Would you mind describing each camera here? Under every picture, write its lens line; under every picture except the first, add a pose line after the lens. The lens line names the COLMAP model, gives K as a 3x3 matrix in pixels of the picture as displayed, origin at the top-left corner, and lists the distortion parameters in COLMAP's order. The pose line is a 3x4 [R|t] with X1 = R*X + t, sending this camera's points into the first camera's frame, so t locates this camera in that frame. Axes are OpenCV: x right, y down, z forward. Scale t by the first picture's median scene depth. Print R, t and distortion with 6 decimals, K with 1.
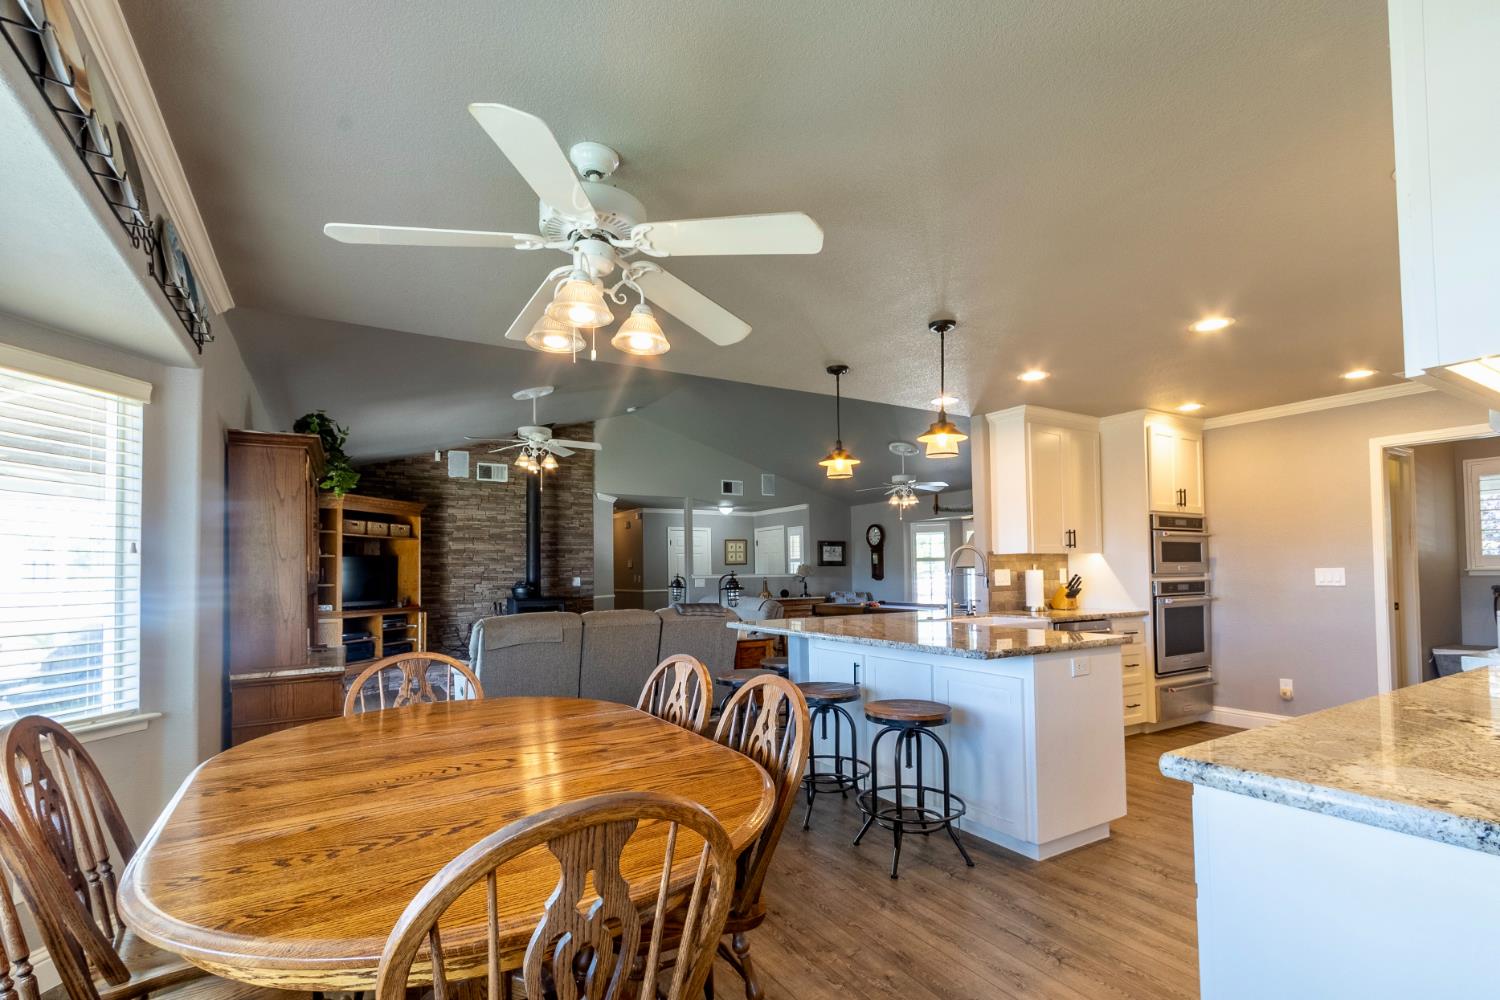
lens RADIAL K [[678.9, 0, 750.3], [0, 678.9, 552.7], [0, 0, 1]] dist [0.002312, -0.000753]
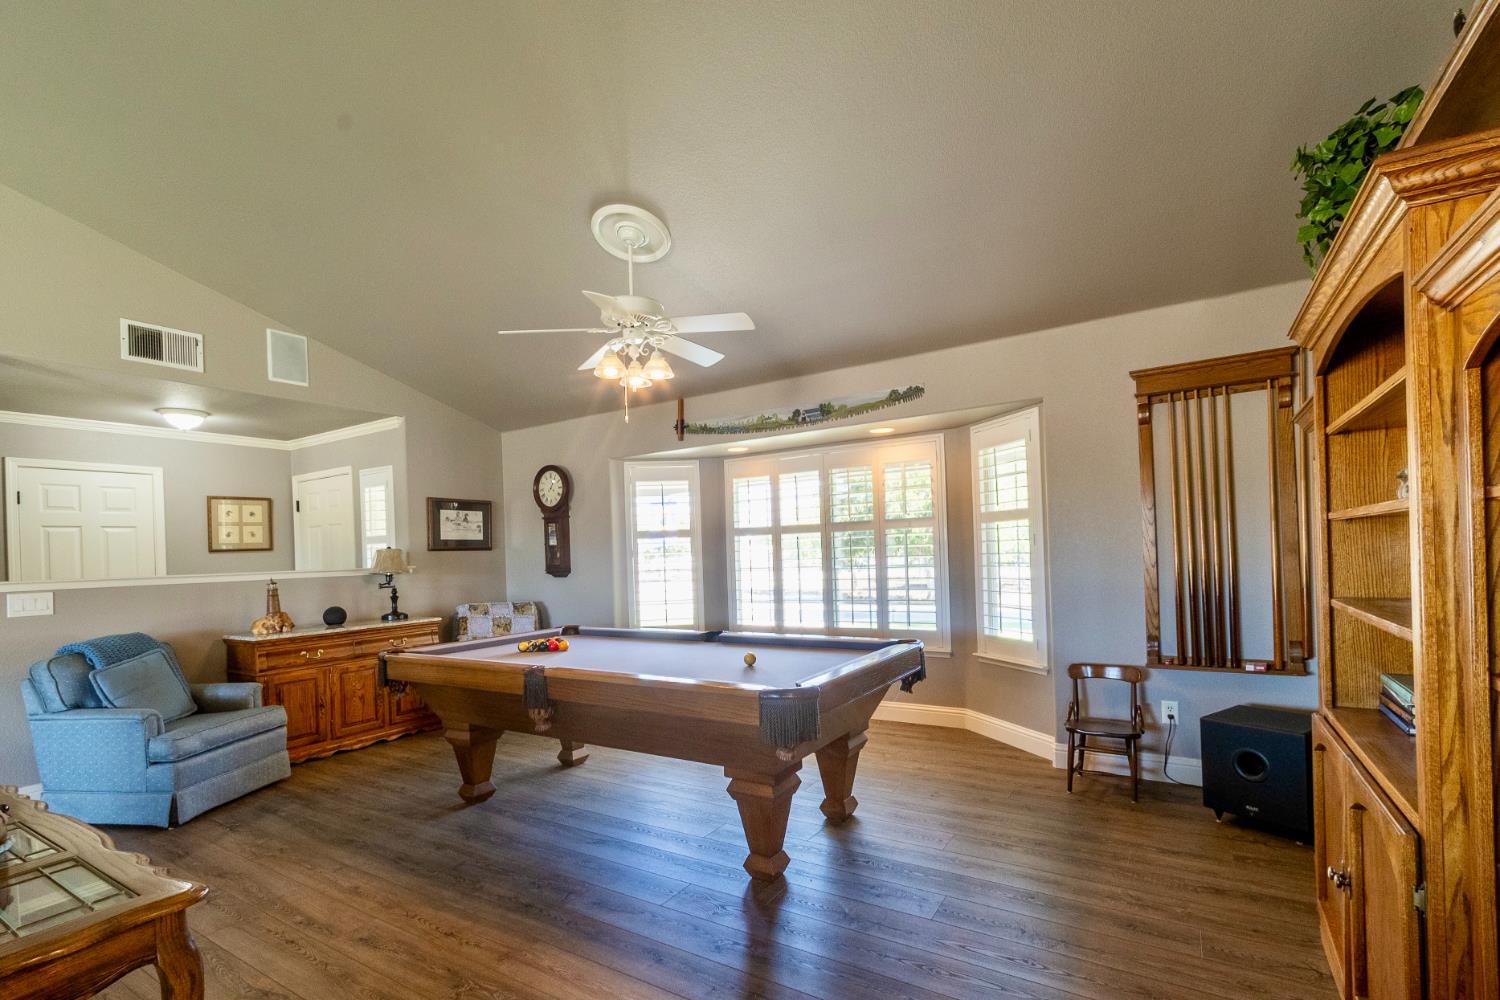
lens RADIAL K [[678.9, 0, 748.1], [0, 678.9, 550.0], [0, 0, 1]] dist [0.002312, -0.000753]
pose [[0.890510, -0.015101, 0.454712, 0.108779], [0.008012, 0.999815, 0.017511, 0.016227], [-0.454892, -0.011951, 0.890466, 0.629212]]
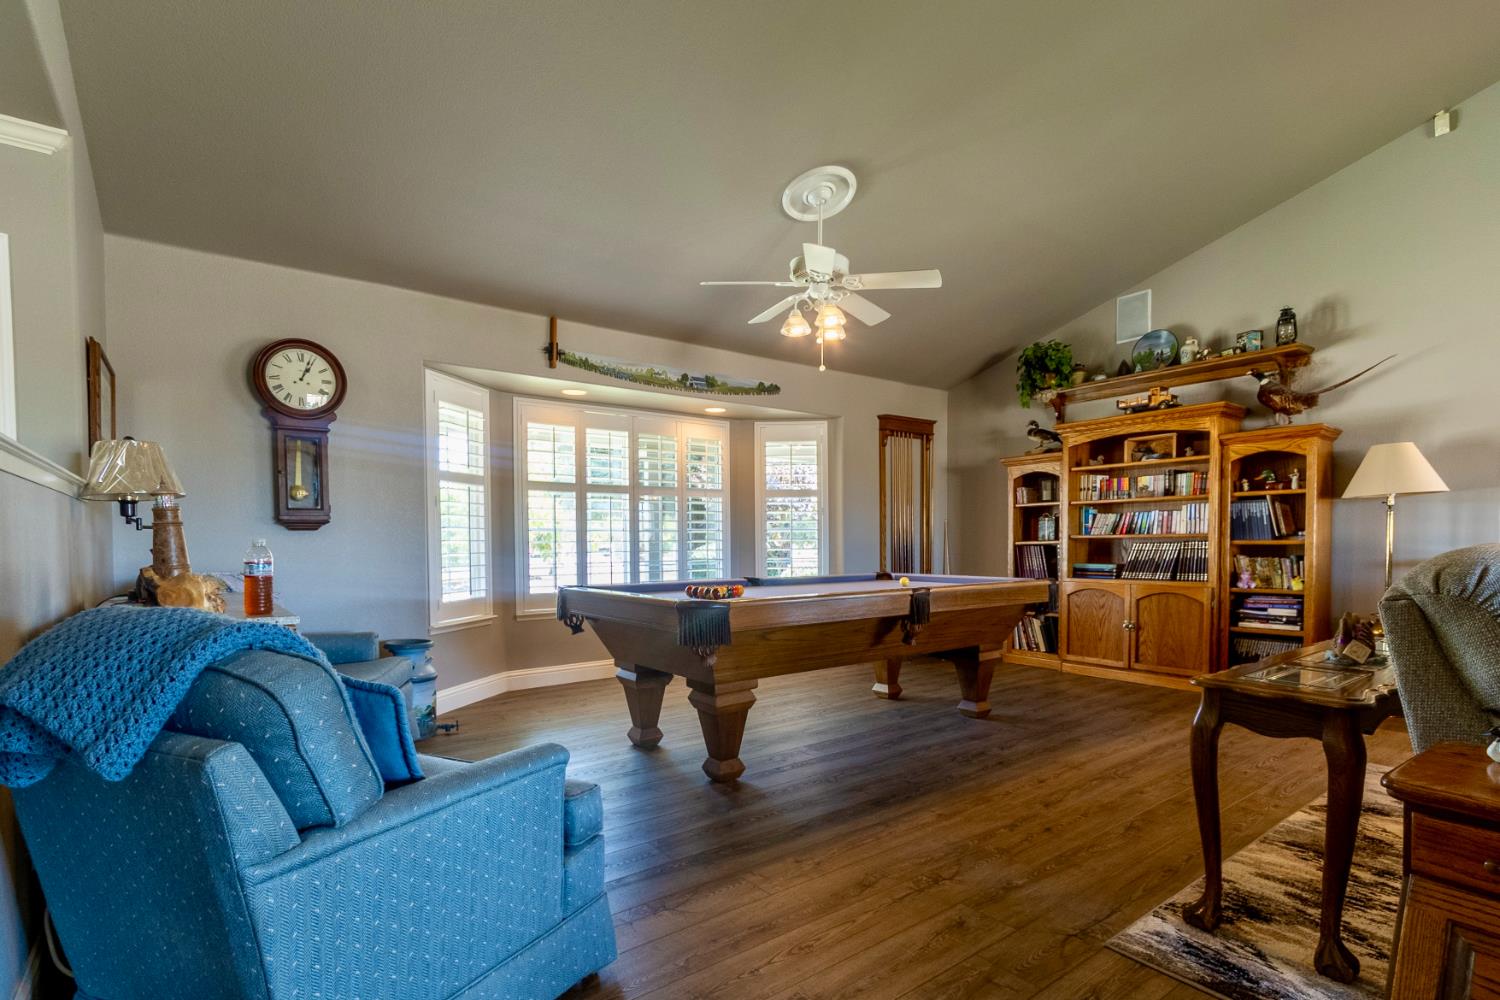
lens RADIAL K [[726.5, 0, 761.7], [0, 726.5, 561.8], [0, 0, 1]] dist [0.001578, 0.000427]
pose [[-0.112691, -0.021972, 0.993387, -0.353778], [-0.030835, 0.999351, 0.018606, 0.073447], [-0.993152, -0.028534, -0.113295, 1.290155]]
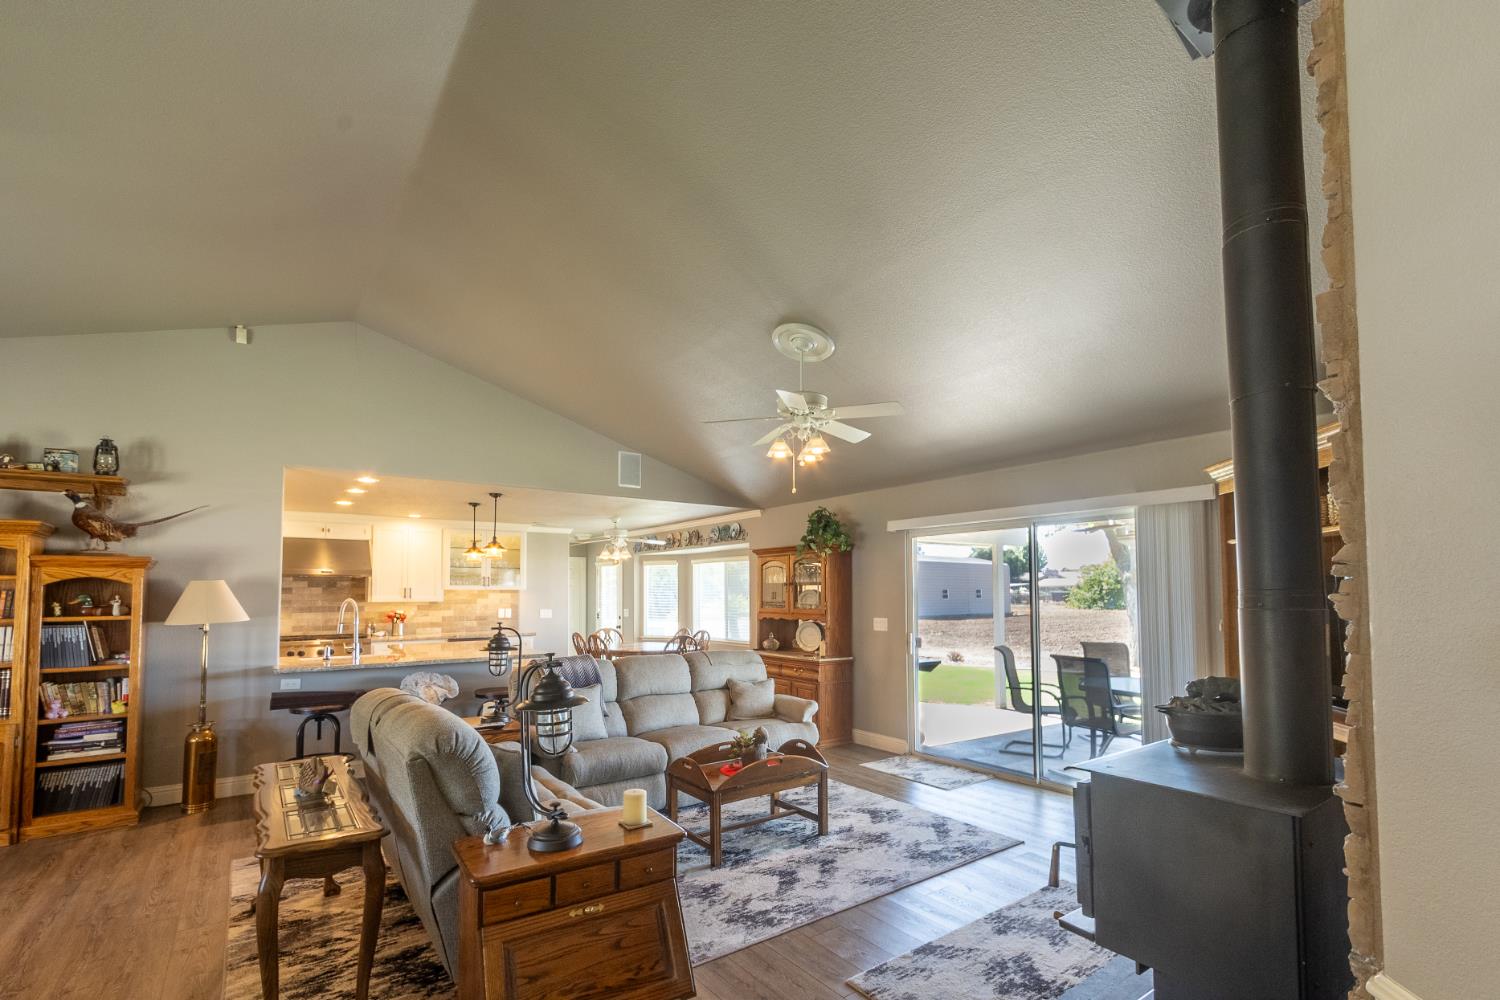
lens RADIAL K [[678.9, 0, 747.2], [0, 678.9, 568.3], [0, 0, 1]] dist [0.002312, -0.000753]
pose [[-0.996803, 0.007912, -0.079506, -0.295376], [0.013935, 0.997049, -0.075489, 0.020770], [0.078674, -0.076356, -0.993972, 1.413962]]
